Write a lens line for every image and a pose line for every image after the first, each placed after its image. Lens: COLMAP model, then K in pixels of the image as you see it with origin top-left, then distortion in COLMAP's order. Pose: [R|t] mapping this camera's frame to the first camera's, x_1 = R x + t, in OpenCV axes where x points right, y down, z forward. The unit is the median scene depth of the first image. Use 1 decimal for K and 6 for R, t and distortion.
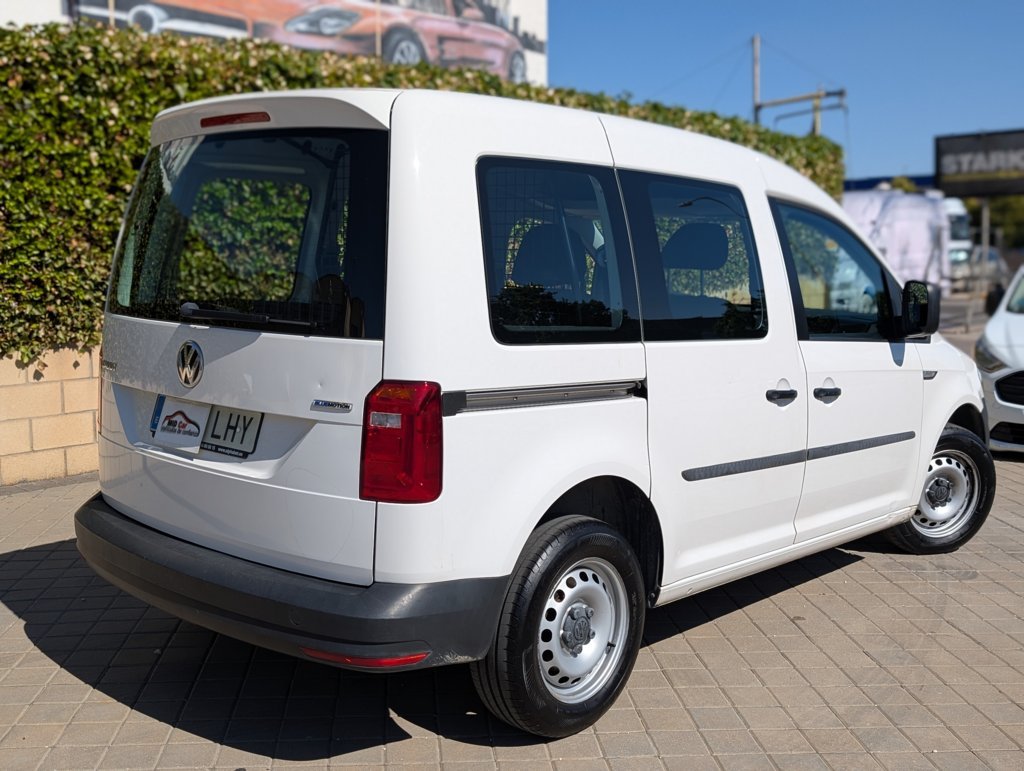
lens RADIAL K [[1114.3, 0, 499.3], [0, 1114.3, 387.5], [0, 0, 1]] dist [0.130505, -0.337297]
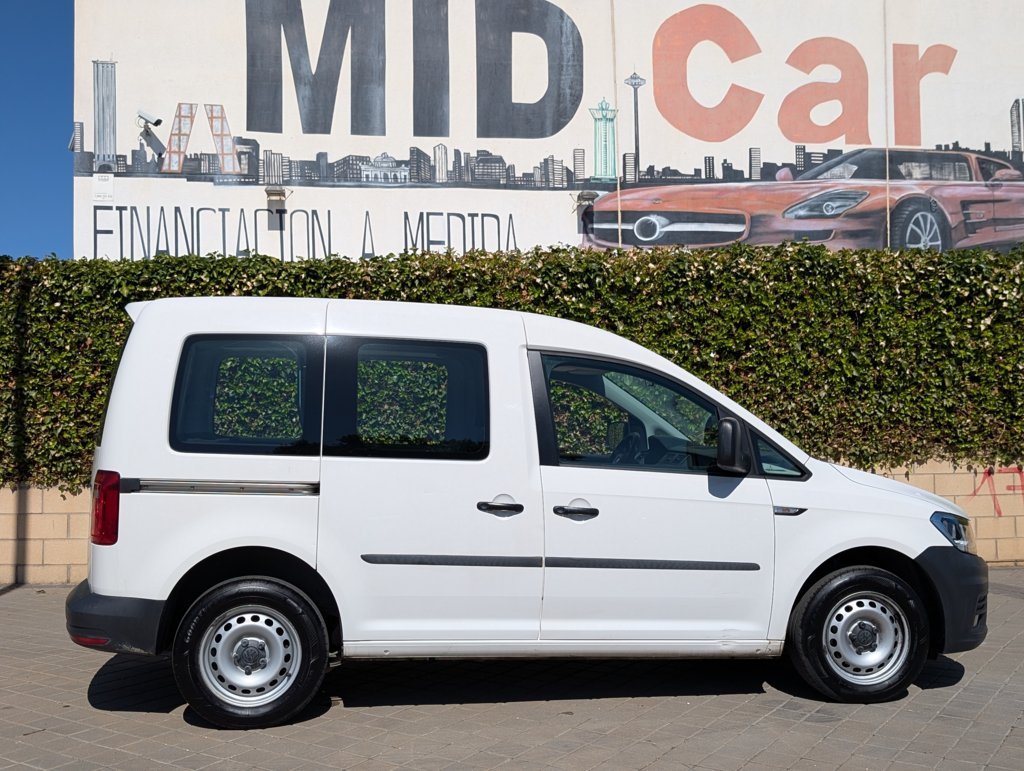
lens RADIAL K [[1114.3, 0, 499.3], [0, 1114.3, 387.5], [0, 0, 1]] dist [0.130505, -0.337297]
pose [[0.788146, -0.030999, -0.614707, 0.738111], [-0.065686, 0.988791, -0.134083, 0.030257], [0.611973, 0.146055, 0.777275, 0.013234]]
